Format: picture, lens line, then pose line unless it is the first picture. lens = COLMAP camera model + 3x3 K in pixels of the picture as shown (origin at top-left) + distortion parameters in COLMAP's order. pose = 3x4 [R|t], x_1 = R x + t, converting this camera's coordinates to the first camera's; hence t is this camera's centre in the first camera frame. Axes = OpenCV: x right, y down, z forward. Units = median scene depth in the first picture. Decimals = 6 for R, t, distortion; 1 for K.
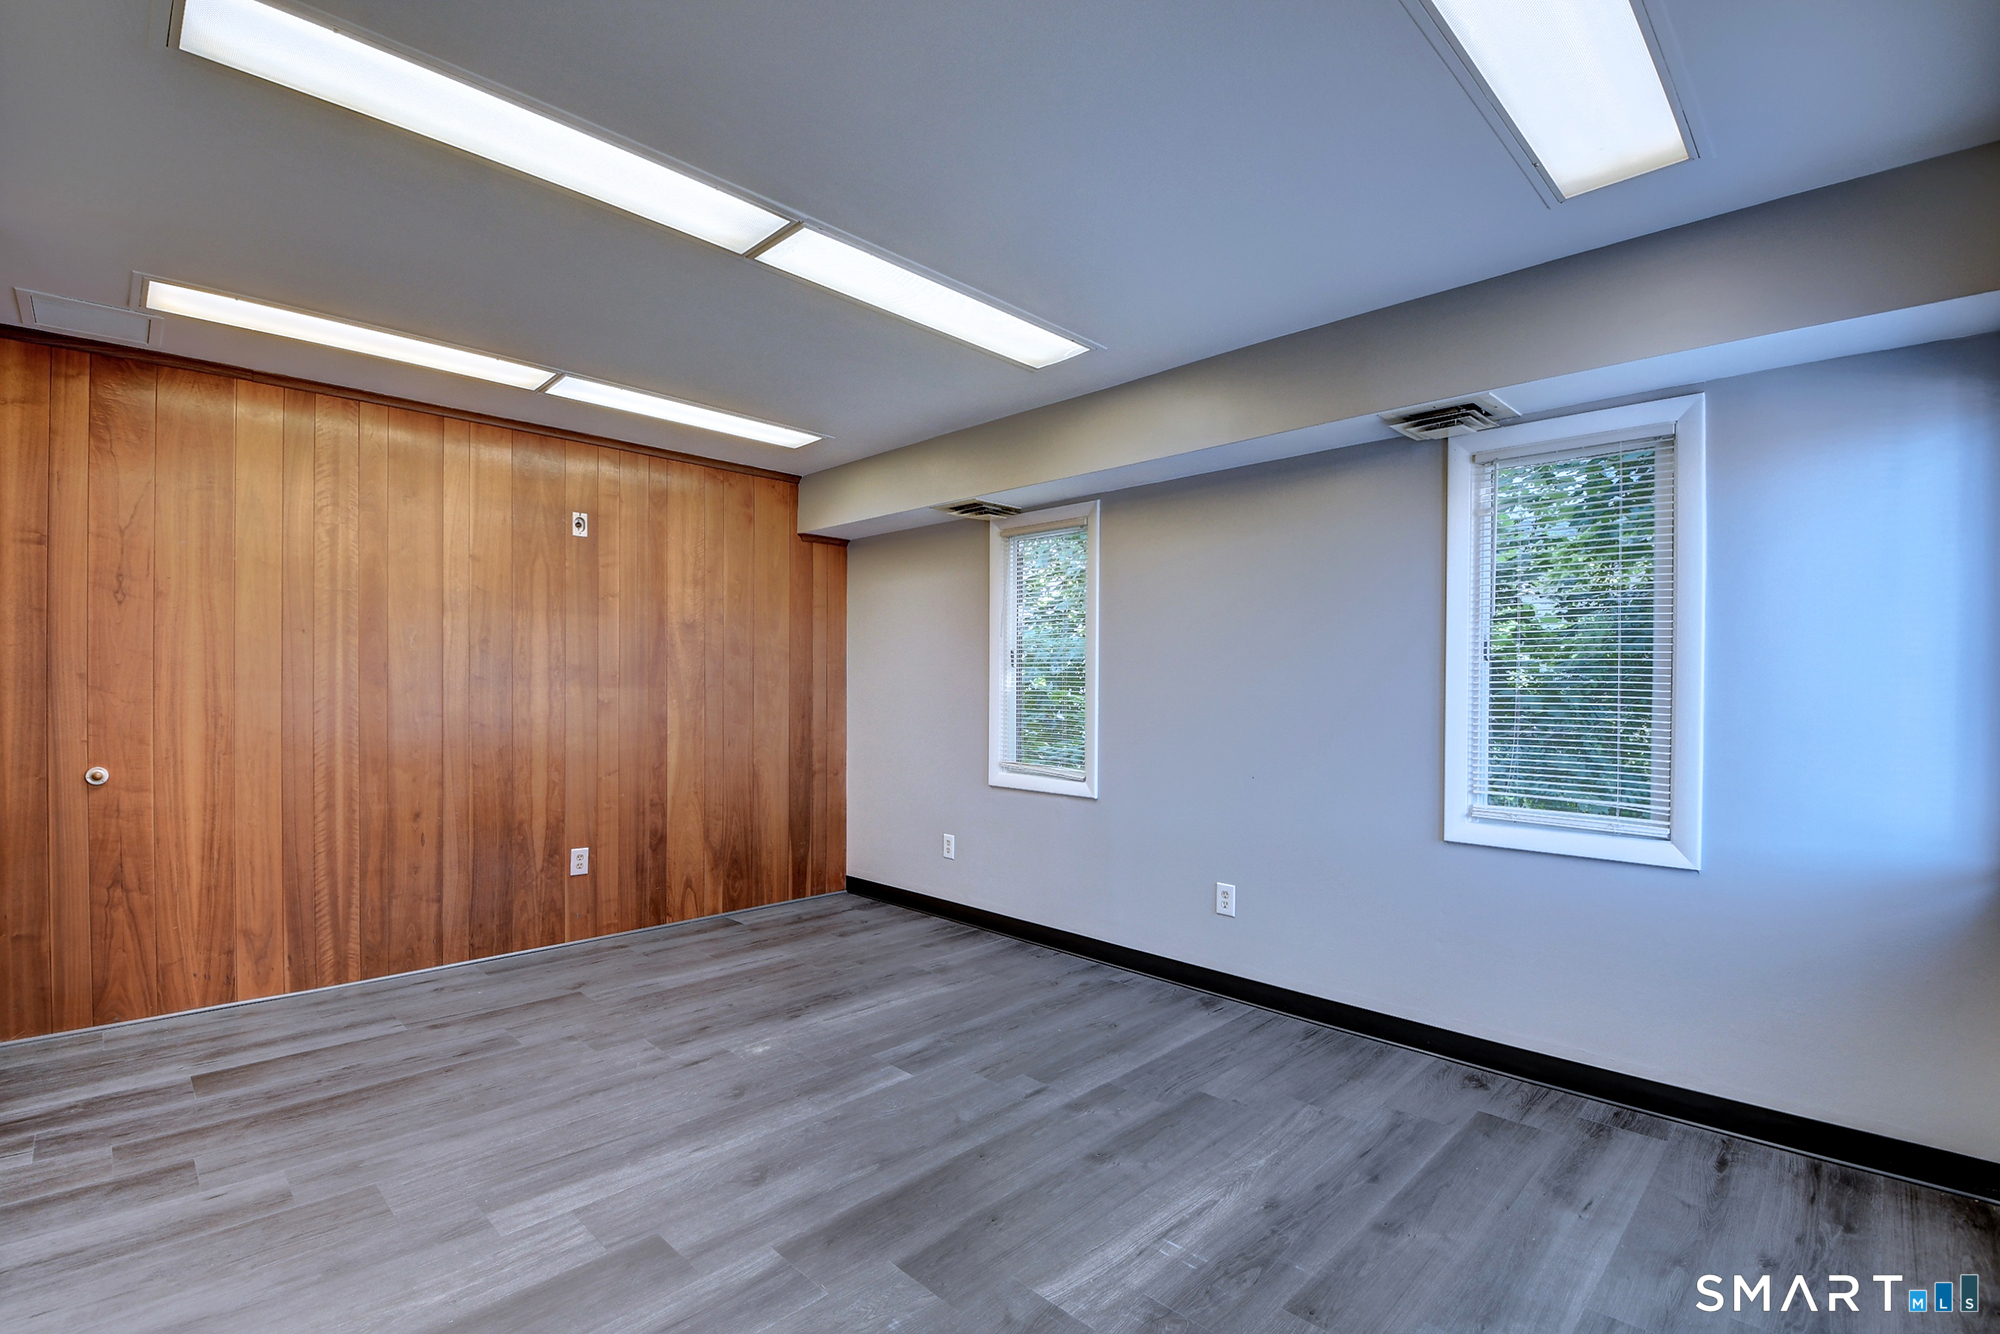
lens RADIAL K [[901.1, 0, 933.8], [0, 901.1, 692.2], [0, 0, 1]] dist [-0.007803, -0.004619]
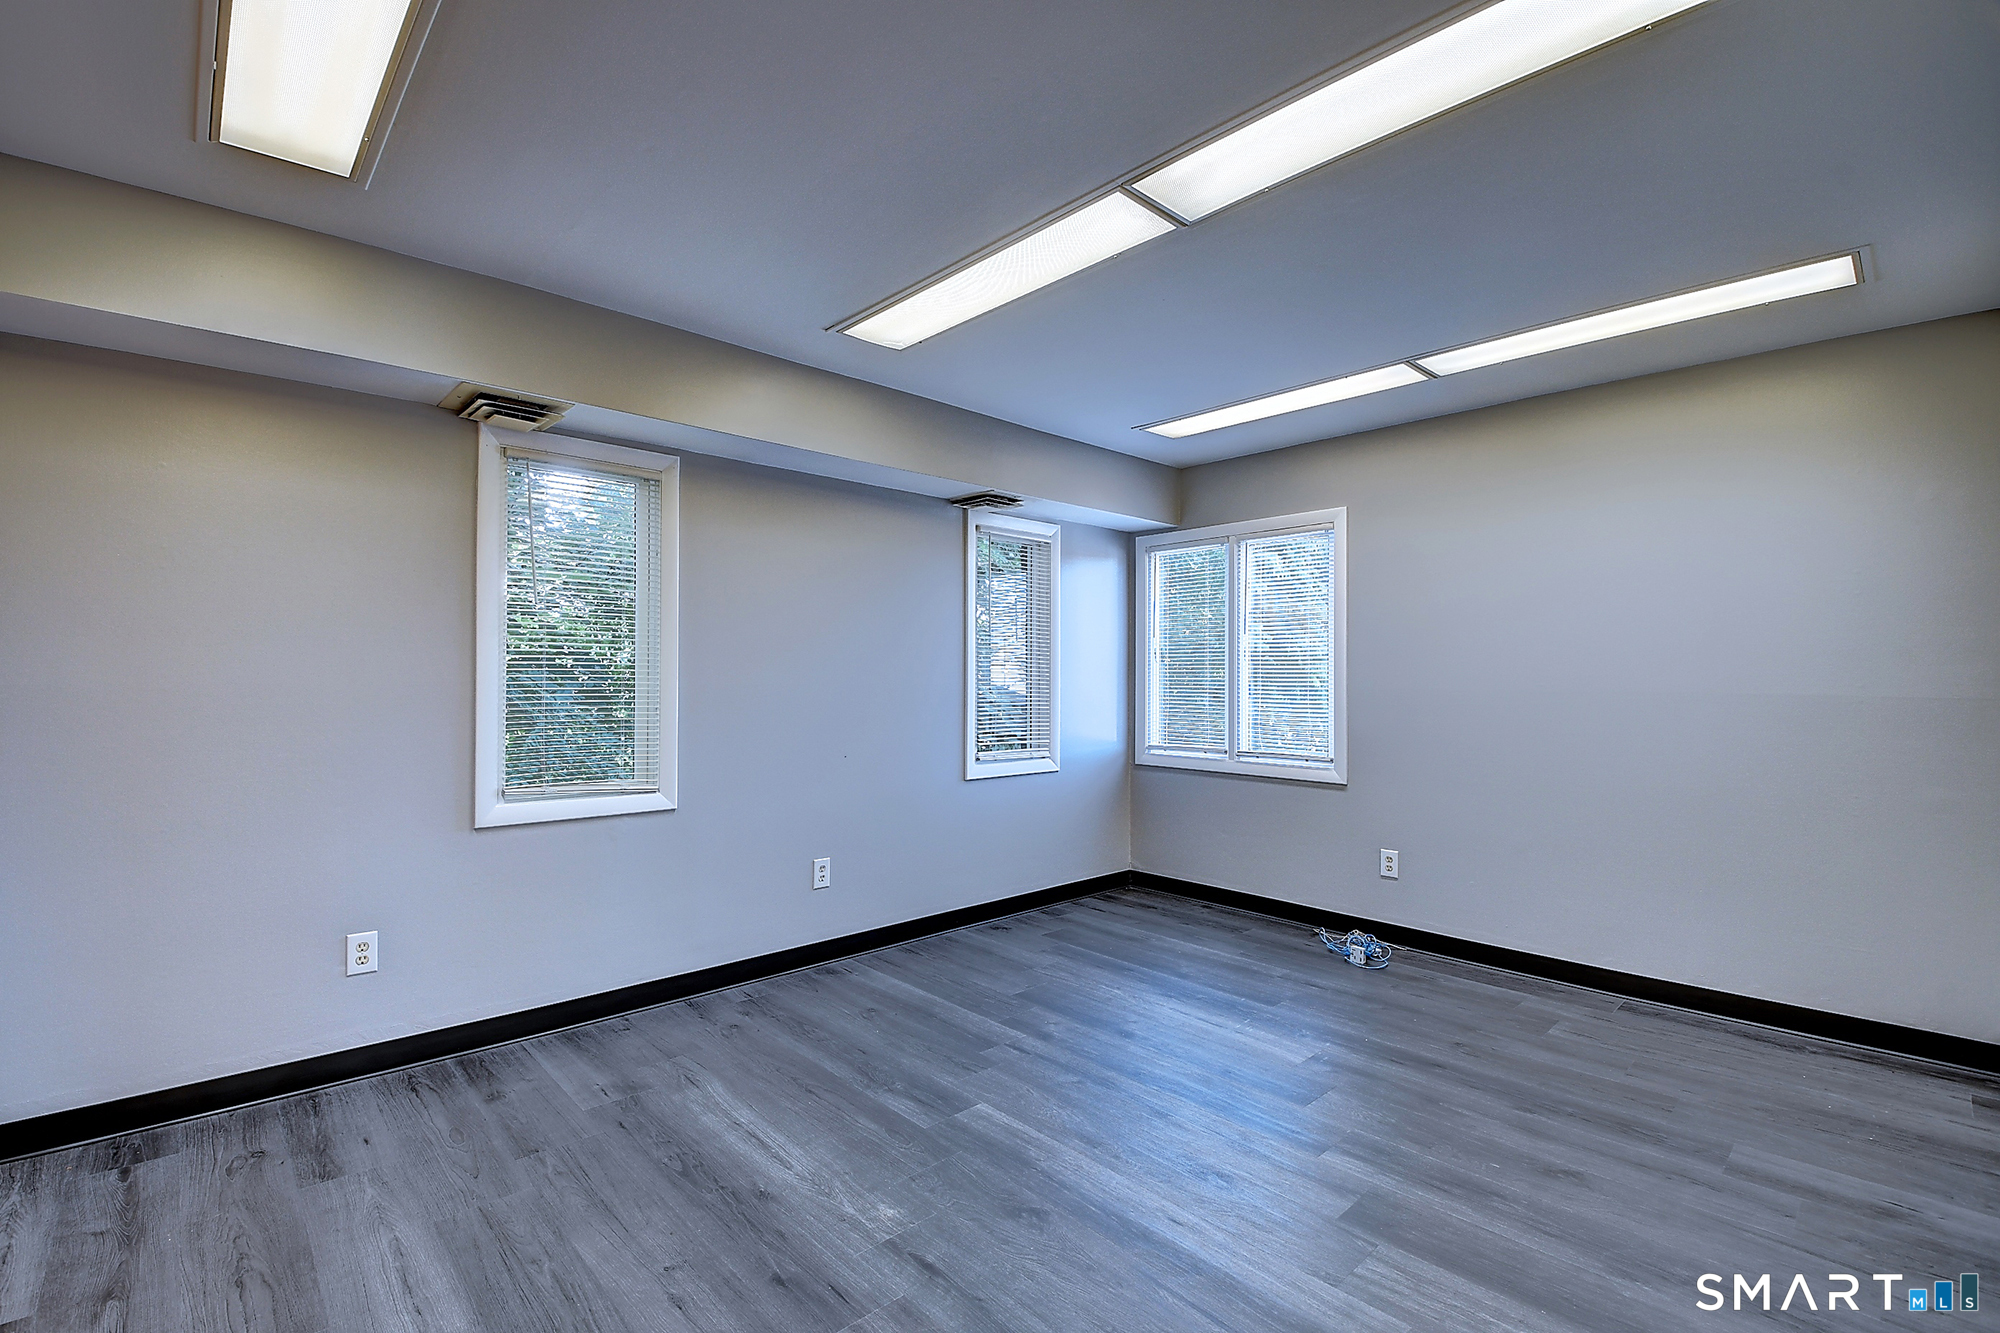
lens RADIAL K [[901.1, 0, 997.2], [0, 901.1, 666.7], [0, 0, 1]] dist [-0.007803, -0.004619]
pose [[-0.003807, 0.002609, 0.999989, -0.817231], [0.006510, 0.999975, -0.002585, -0.014432], [-0.999972, 0.006500, -0.003823, 0.854650]]
